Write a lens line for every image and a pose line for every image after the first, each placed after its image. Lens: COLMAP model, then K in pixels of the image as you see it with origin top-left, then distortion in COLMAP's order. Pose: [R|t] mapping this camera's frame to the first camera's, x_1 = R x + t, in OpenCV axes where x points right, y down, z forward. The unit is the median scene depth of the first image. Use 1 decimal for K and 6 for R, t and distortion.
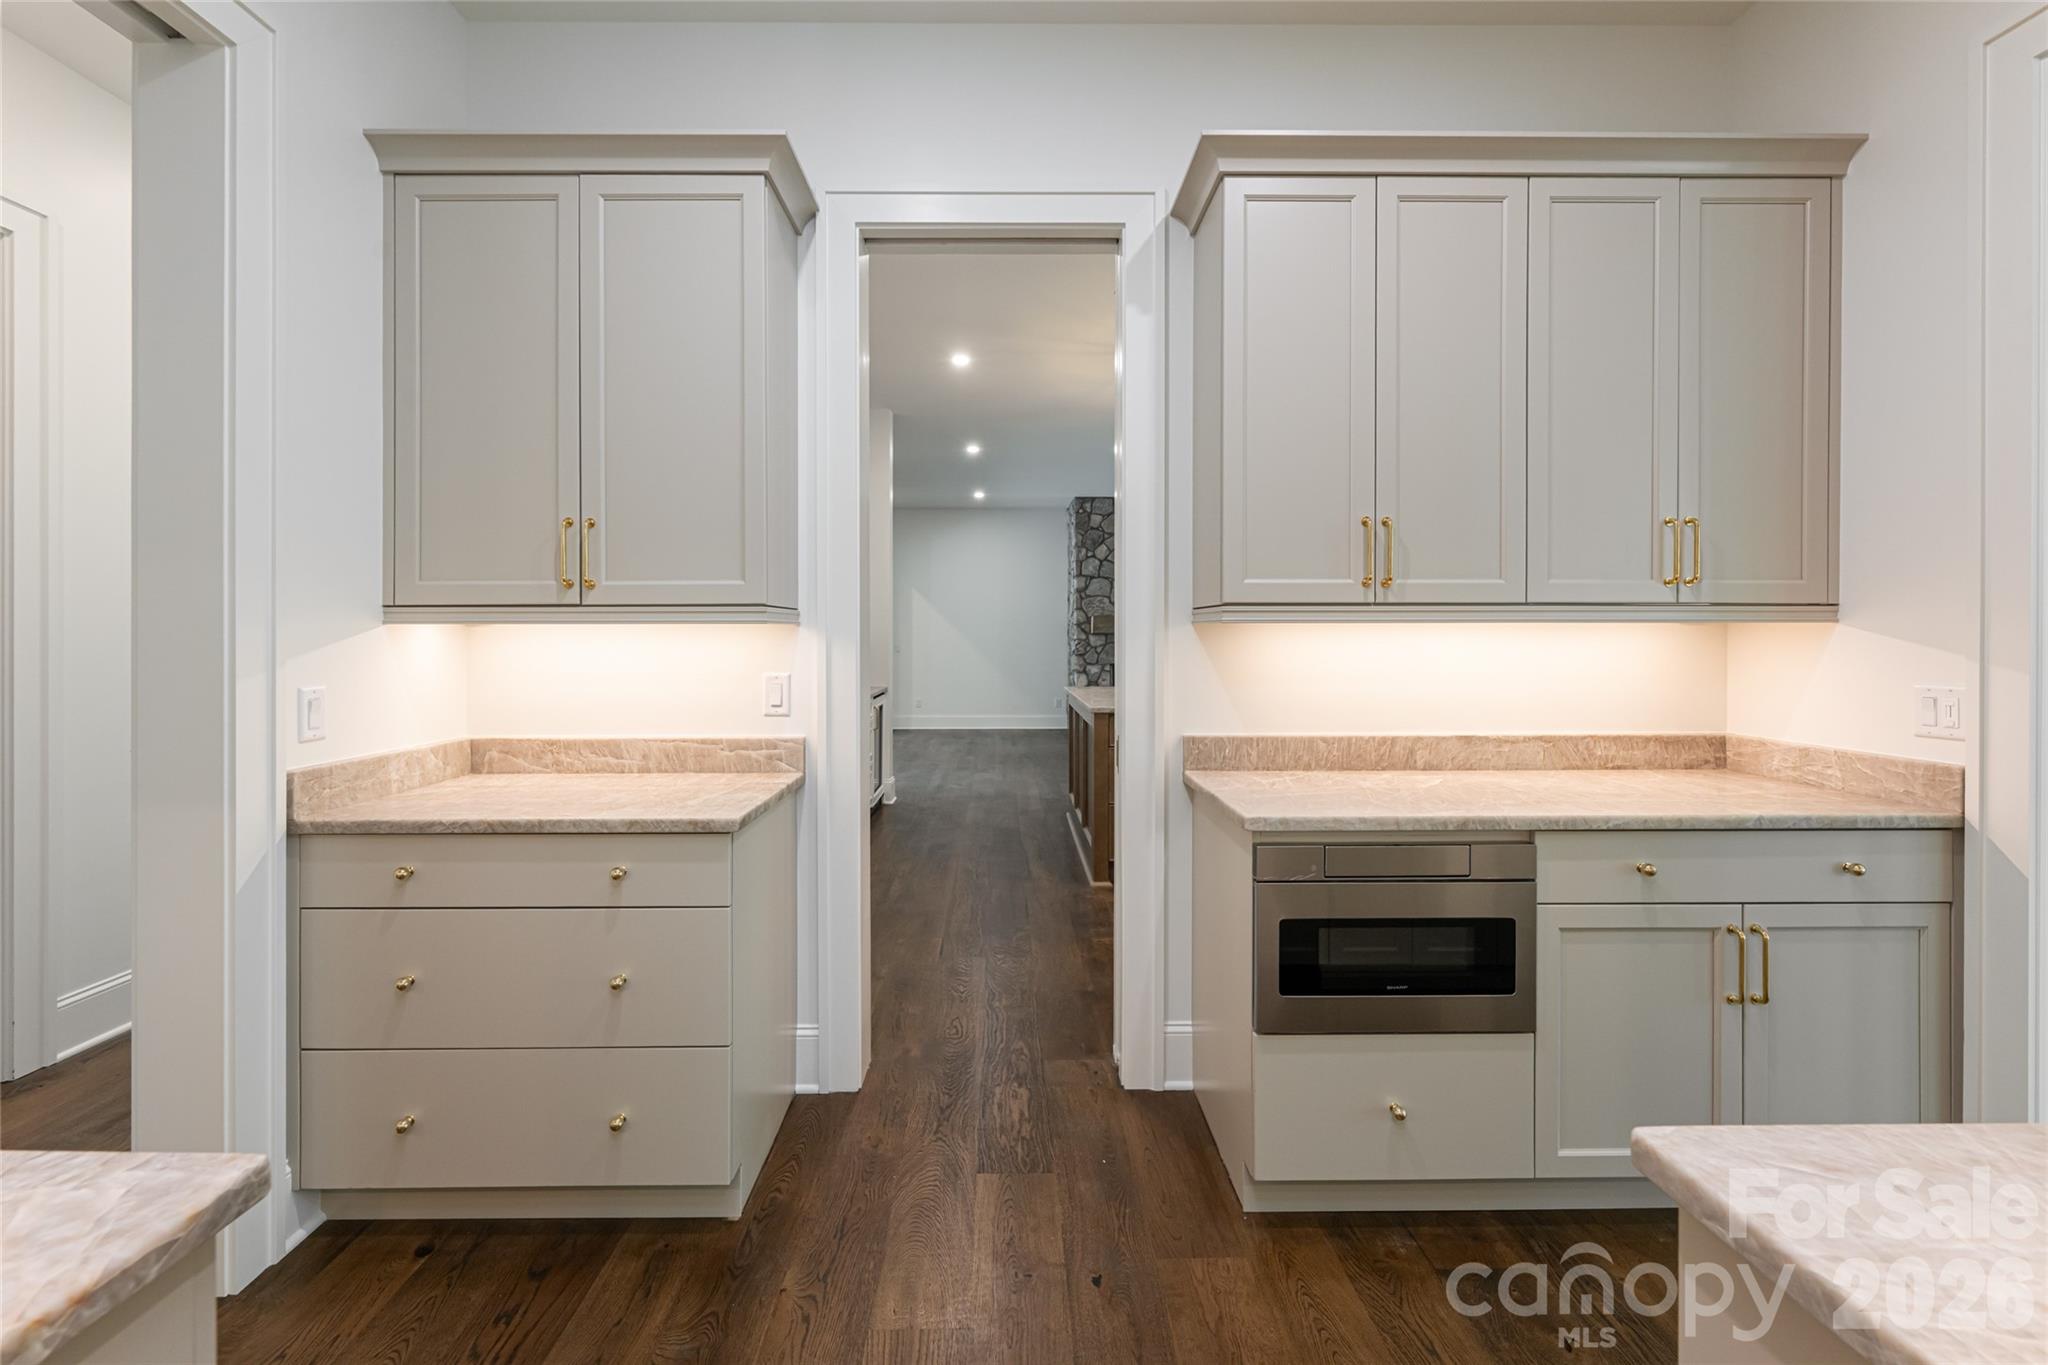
lens RADIAL K [[883.2, 0, 1014.4], [0, 883.2, 634.6], [0, 0, 1]] dist [0.003022, 0.000018]
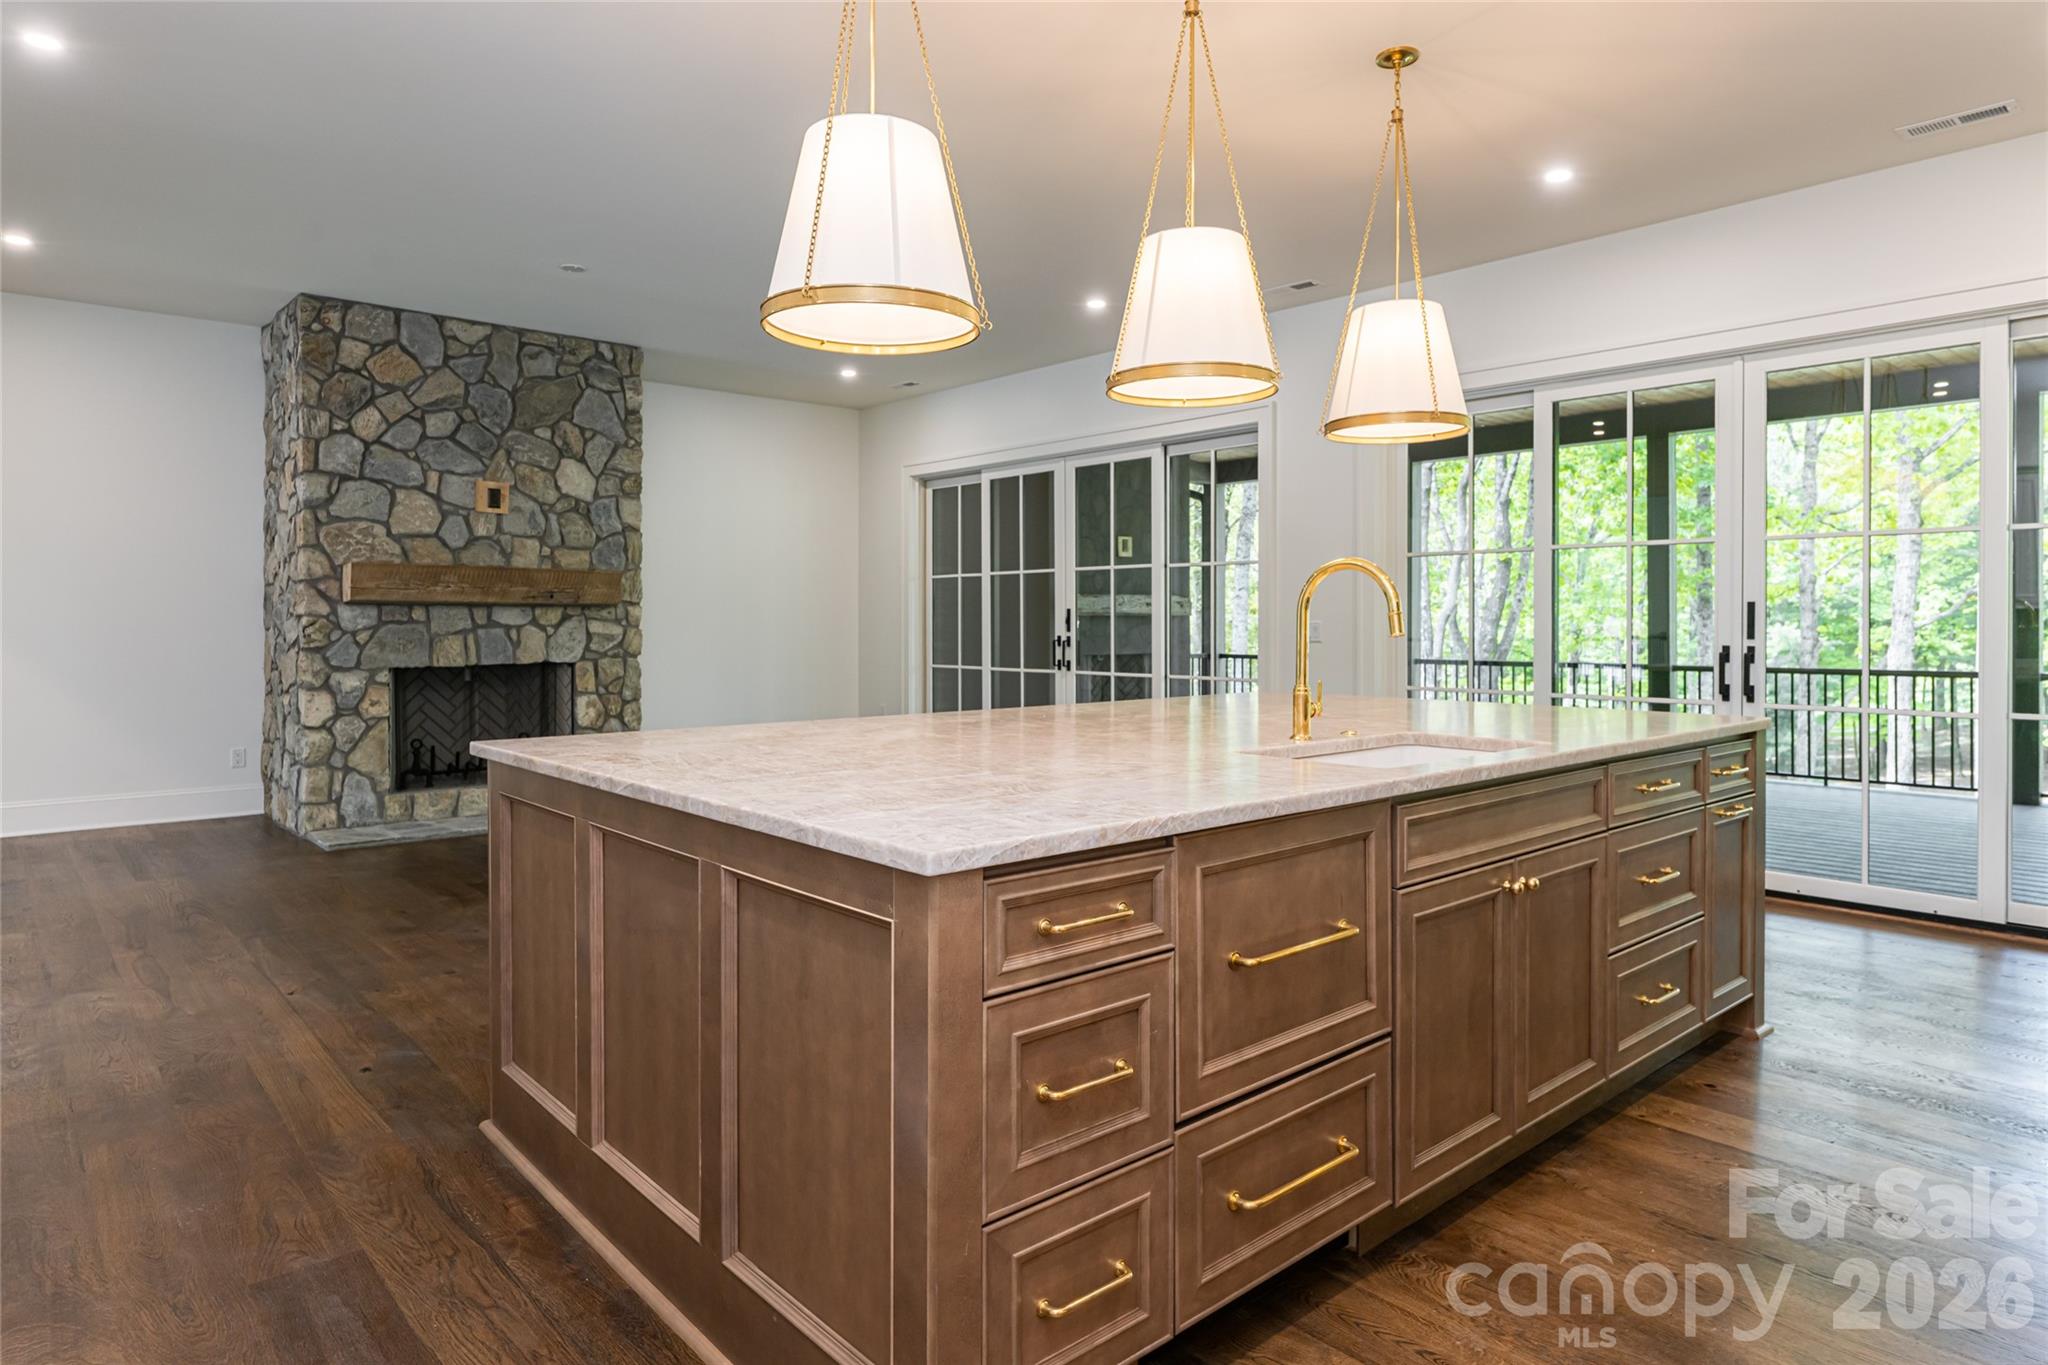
lens RADIAL K [[1193.3, 0, 1037.3], [0, 1193.3, 630.9], [0, 0, 1]] dist [-0.002125, 0.000099]
pose [[0.757765, -0.004215, 0.652514, -0.042225], [-0.002158, 0.999957, 0.008965, 0.007352], [-0.652524, -0.008202, 0.757724, 0.304731]]
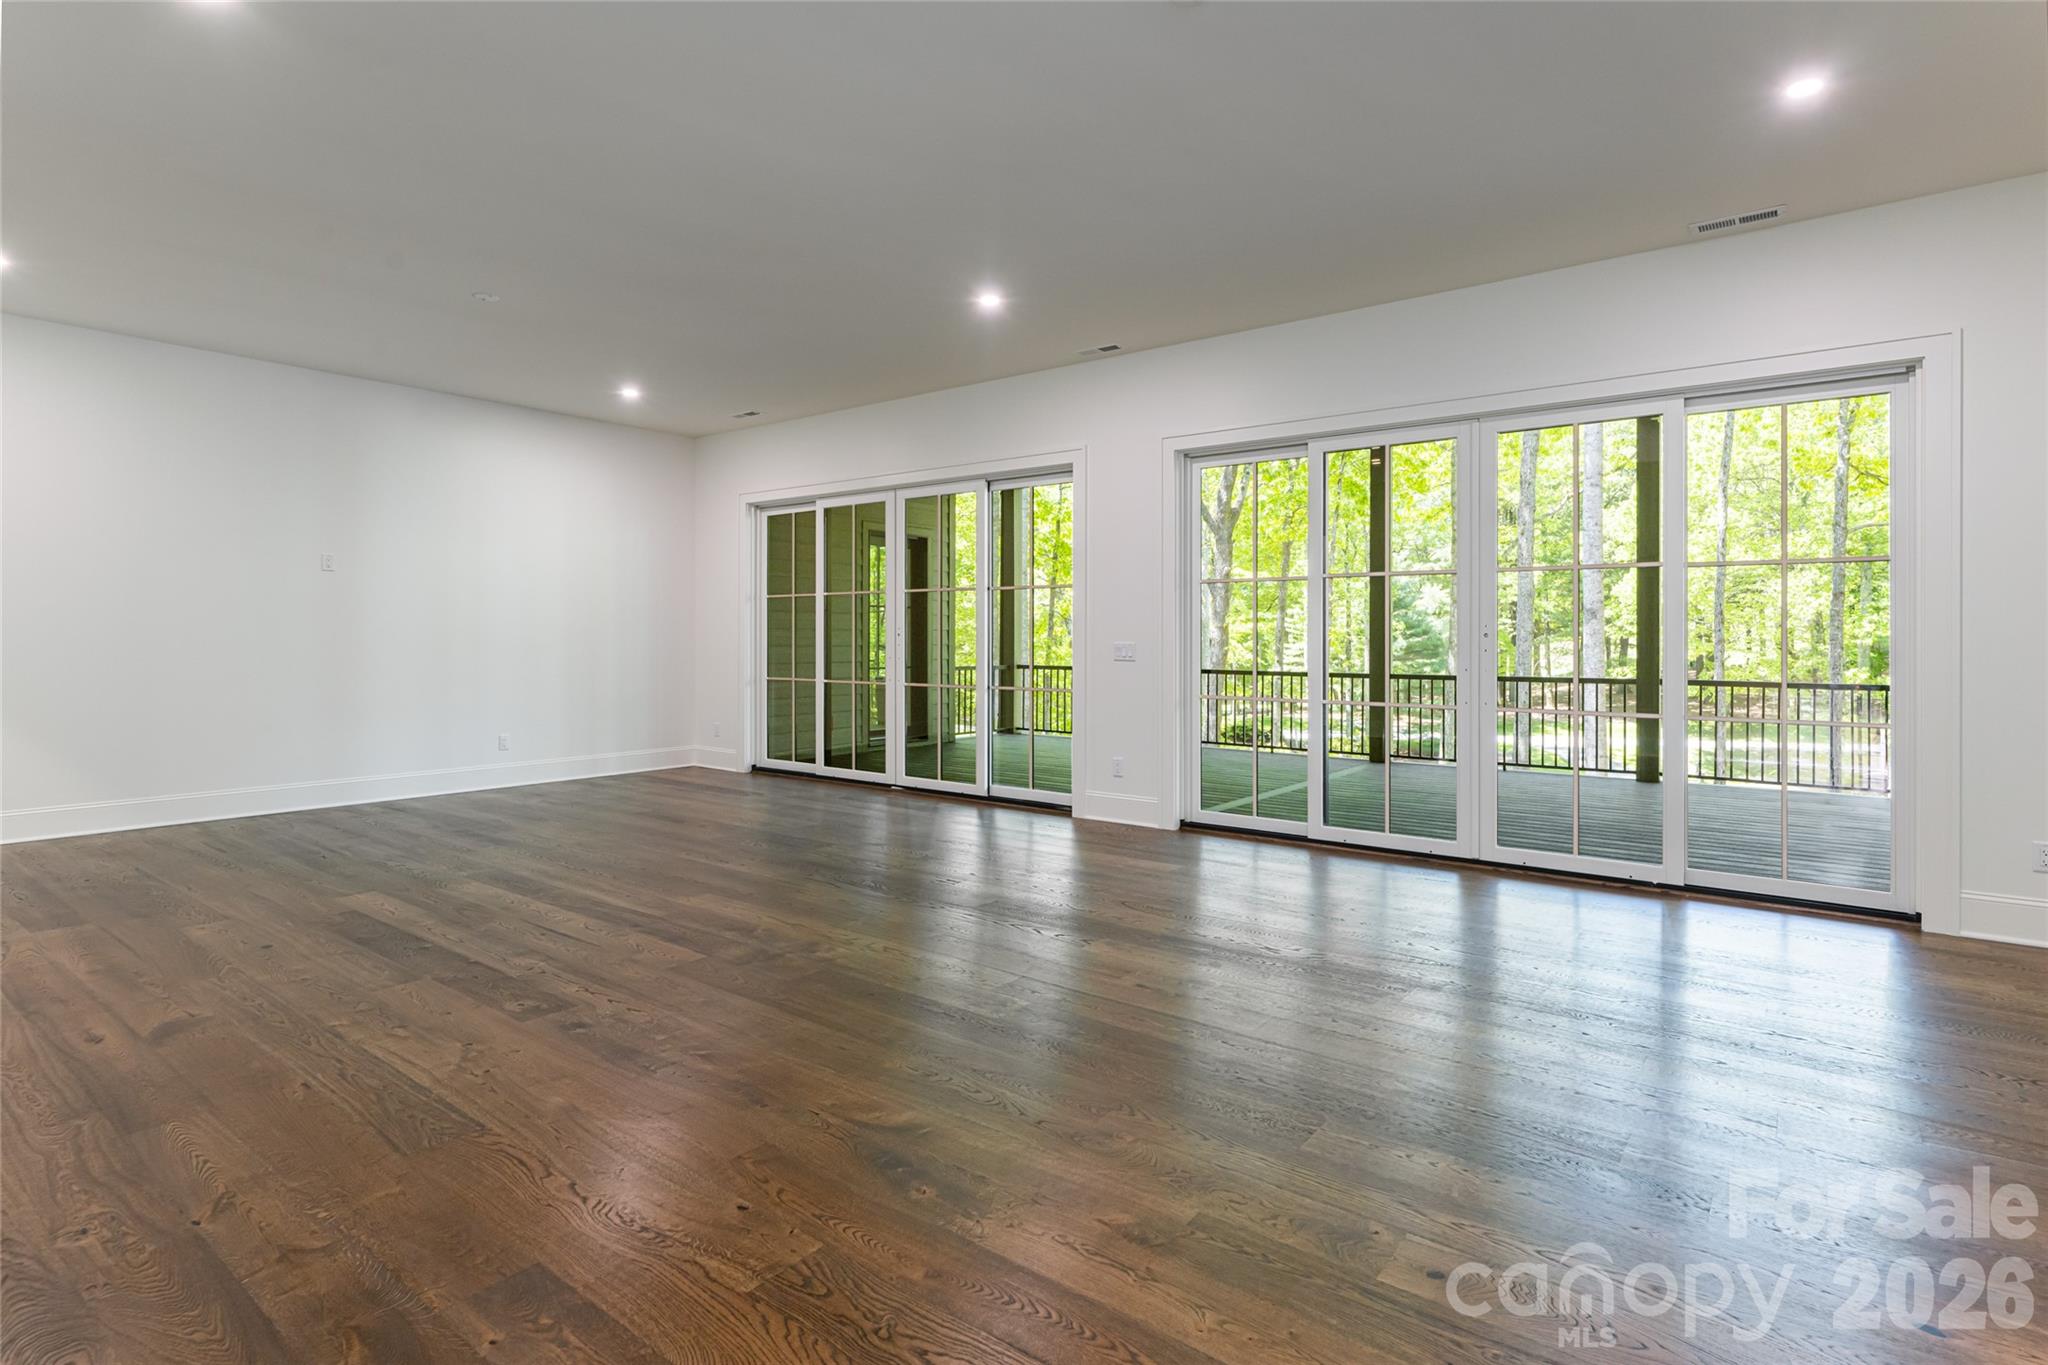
lens RADIAL K [[1028.7, 0, 1011.8], [0, 1028.7, 630.2], [0, 0, 1]] dist [-0.001974, -0.000597]
pose [[0.629126, 0.007710, 0.777265, -0.044575], [-0.004076, 0.999970, -0.006621, 0.007519], [-0.777293, 0.000997, 0.629139, 0.349905]]
